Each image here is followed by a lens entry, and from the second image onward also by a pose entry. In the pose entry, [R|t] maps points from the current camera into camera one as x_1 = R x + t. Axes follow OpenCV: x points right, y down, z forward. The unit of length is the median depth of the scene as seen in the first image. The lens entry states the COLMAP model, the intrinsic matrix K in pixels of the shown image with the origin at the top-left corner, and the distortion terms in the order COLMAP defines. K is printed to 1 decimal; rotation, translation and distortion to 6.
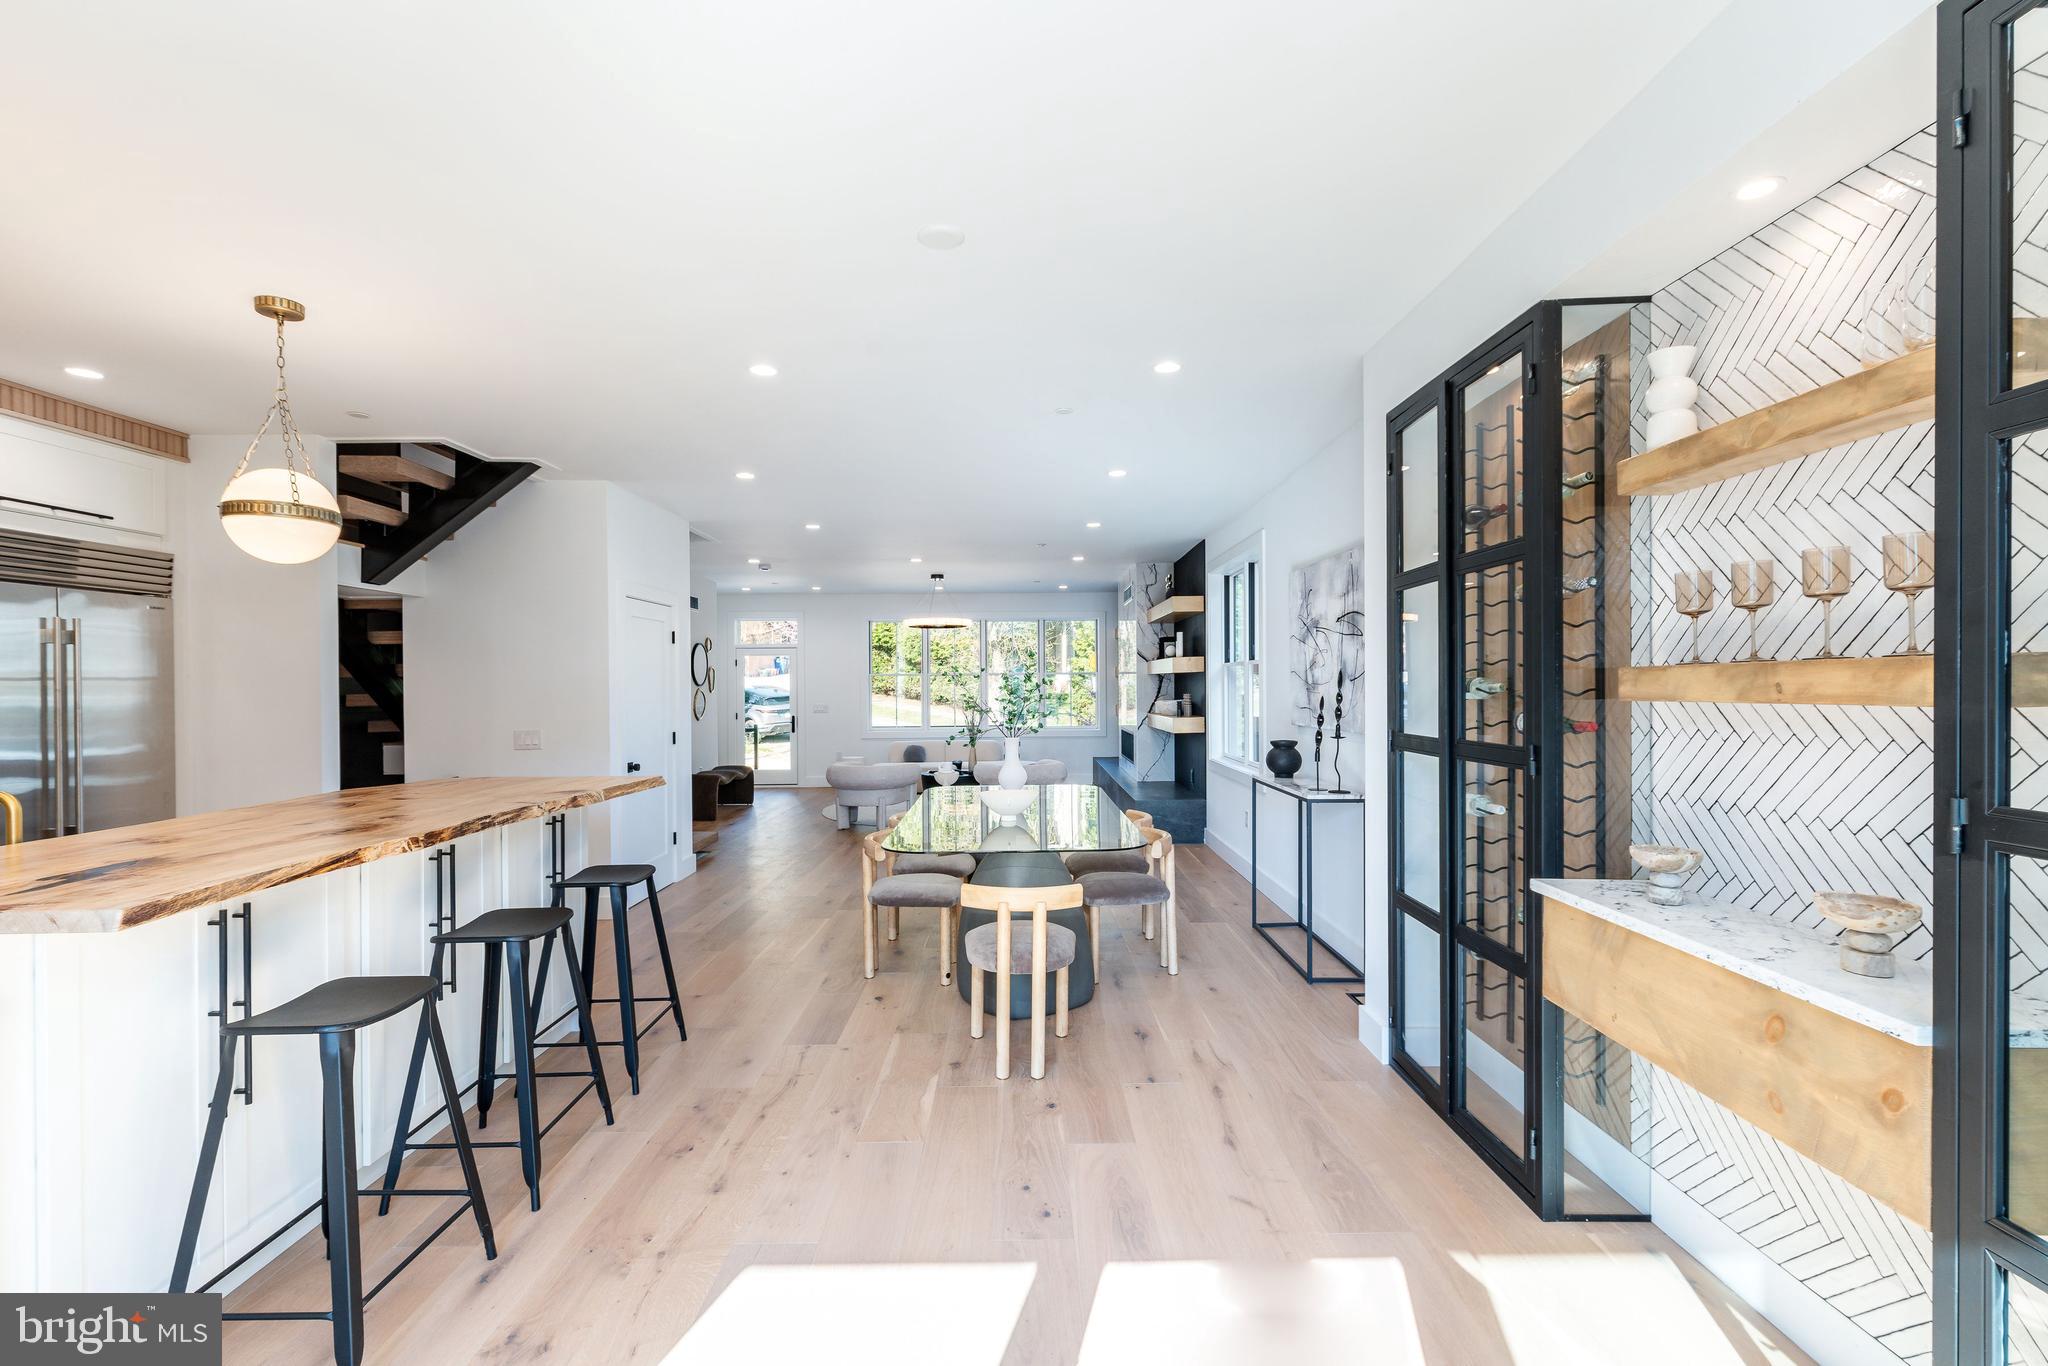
lens RADIAL K [[943.3, 0, 1025.1], [0, 943.3, 681.0], [0, 0, 1]] dist [0.011137, -0.000869]
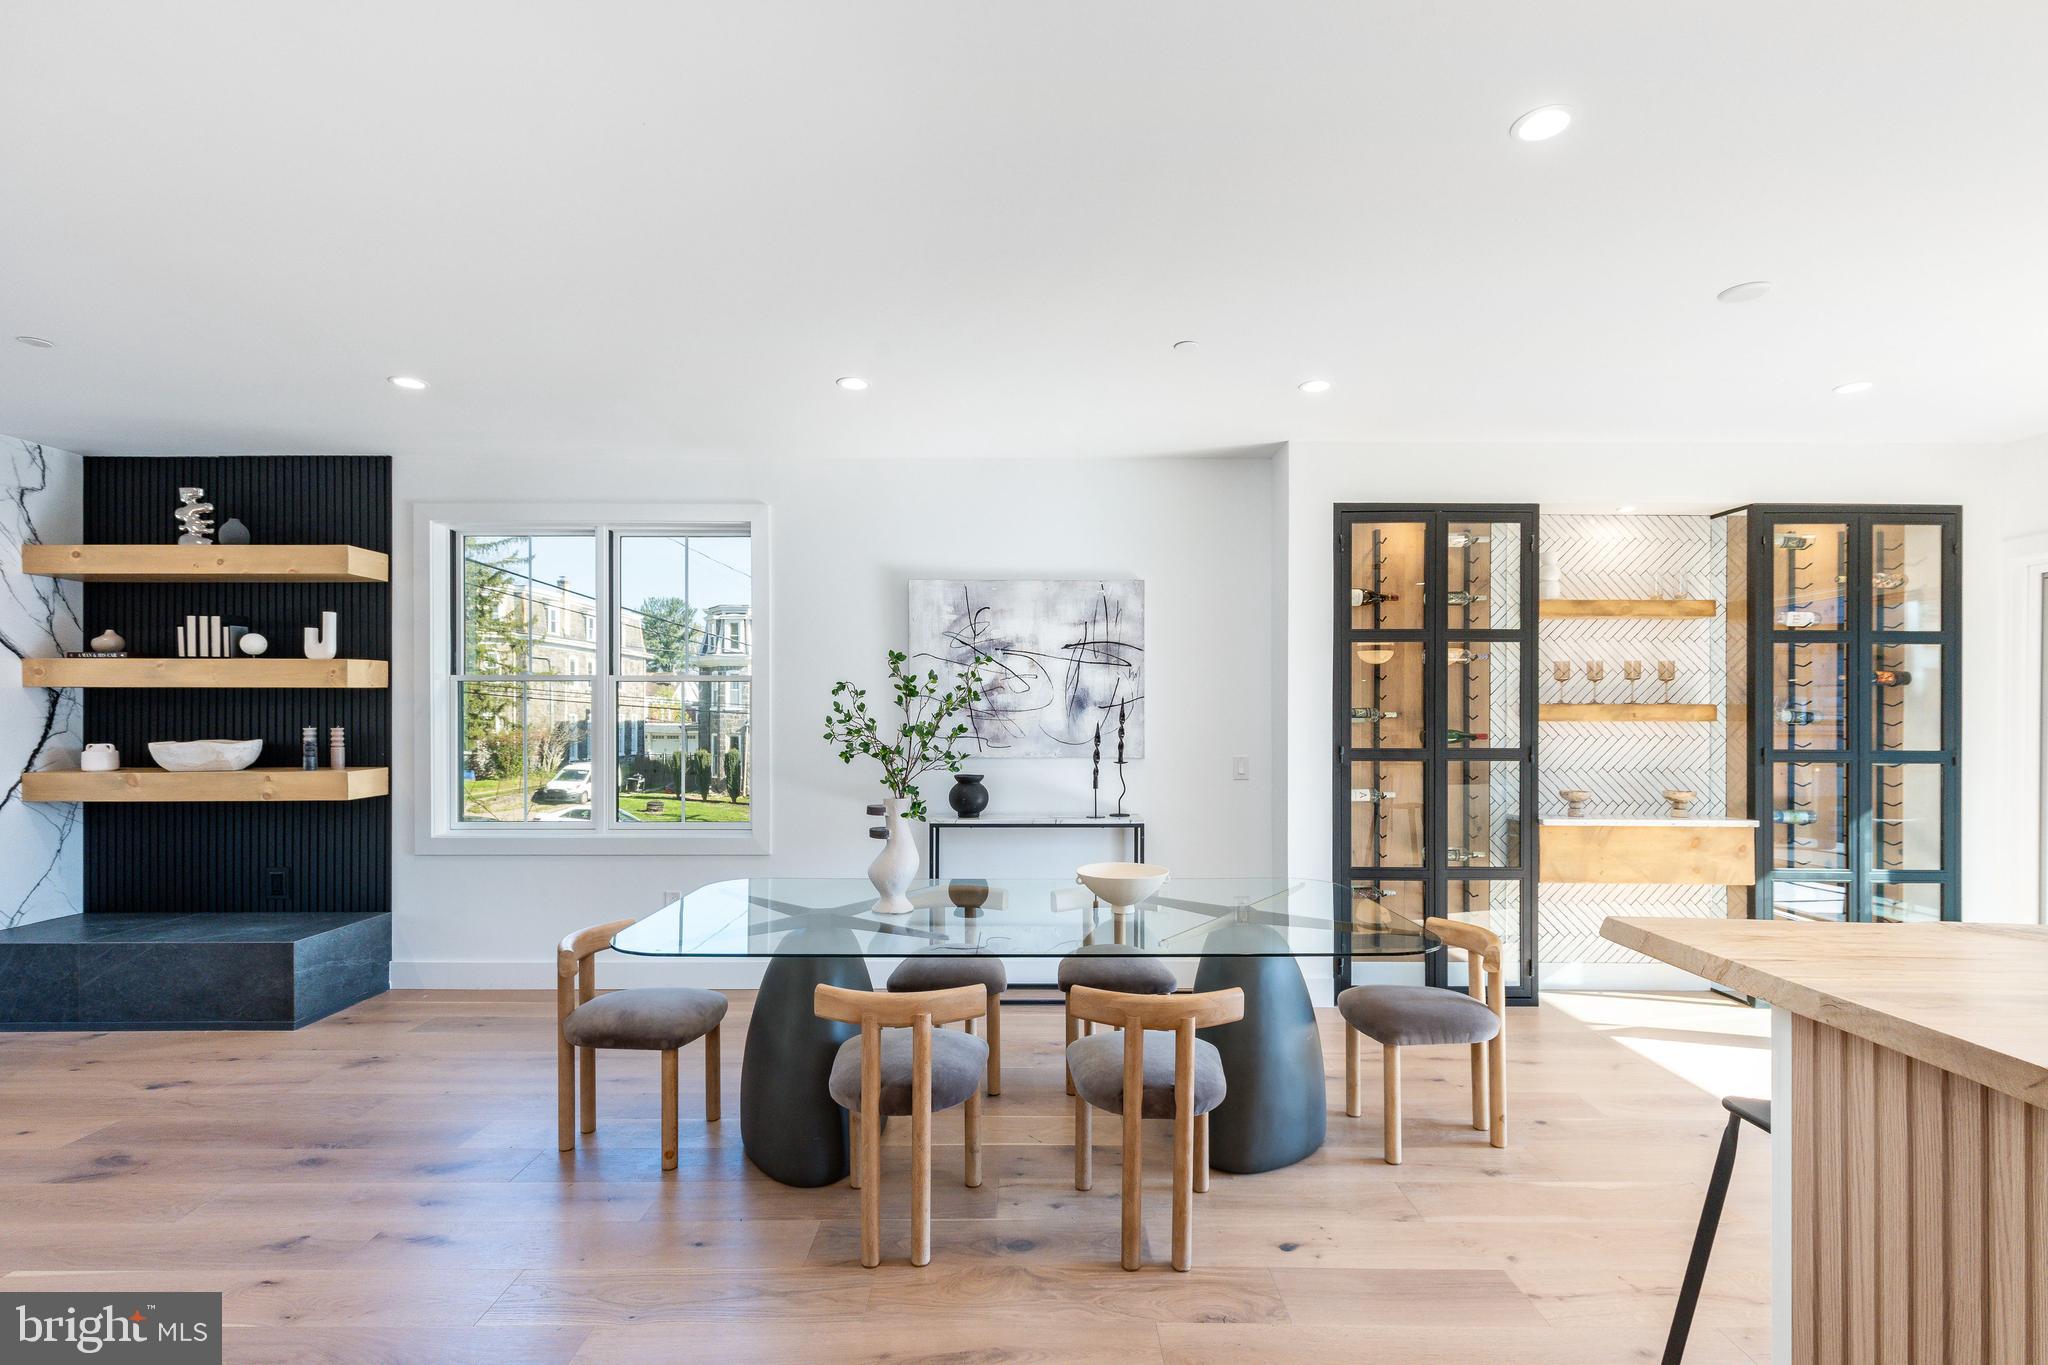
lens RADIAL K [[943.3, 0, 1056.9], [0, 943.3, 710.6], [0, 0, 1]] dist [0.011137, -0.000869]
pose [[-0.008368, 0.012354, 0.999889, -1.497170], [-0.007786, 0.999893, -0.012419, 0.034678], [-0.999935, -0.007889, -0.008271, 2.275250]]
